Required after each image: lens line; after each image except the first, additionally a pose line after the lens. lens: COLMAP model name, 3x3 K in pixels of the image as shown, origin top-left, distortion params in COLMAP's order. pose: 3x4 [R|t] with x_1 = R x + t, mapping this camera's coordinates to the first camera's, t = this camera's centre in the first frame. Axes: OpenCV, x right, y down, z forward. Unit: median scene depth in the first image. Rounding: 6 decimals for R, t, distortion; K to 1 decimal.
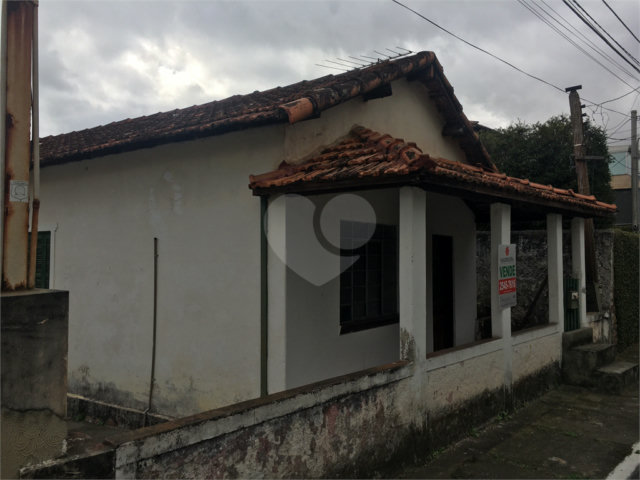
lens RADIAL K [[599.9, 0, 320.0], [0, 599.9, 240.0], [0, 0, 1]] dist [0.064263, -0.086214]
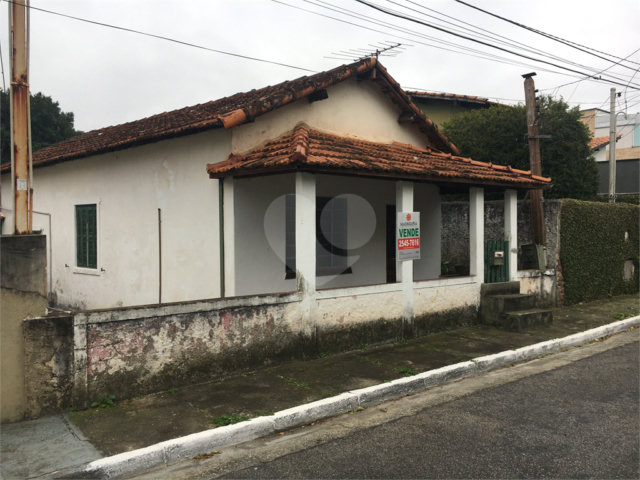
lens RADIAL K [[616.6, 0, 320.5], [0, 616.6, 260.7], [0, 0, 1]] dist [0.072946, -0.091345]
pose [[0.986769, 0.008158, -0.161930, 0.469819], [0.004817, 0.996817, 0.079573, 0.005779], [0.162064, -0.079300, 0.983589, -0.508781]]
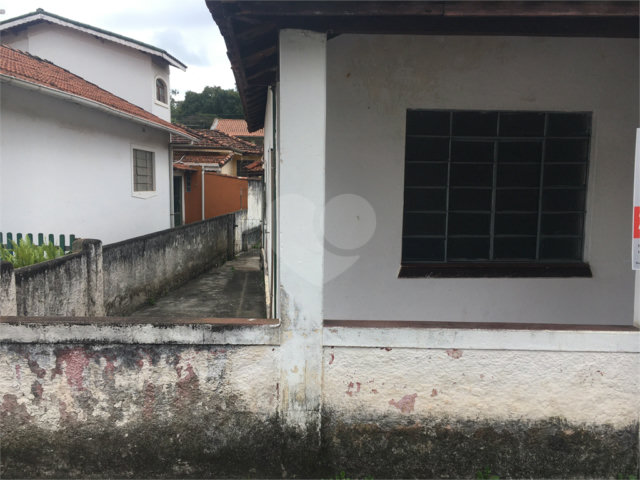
lens RADIAL K [[599.9, 0, 320.0], [0, 599.9, 240.0], [0, 0, 1]] dist [0.064263, -0.086214]
pose [[0.608106, 0.087088, -0.789065, 0.705711], [0.011904, 0.992852, 0.118754, 0.043045], [0.793767, -0.081608, 0.602722, 0.699635]]
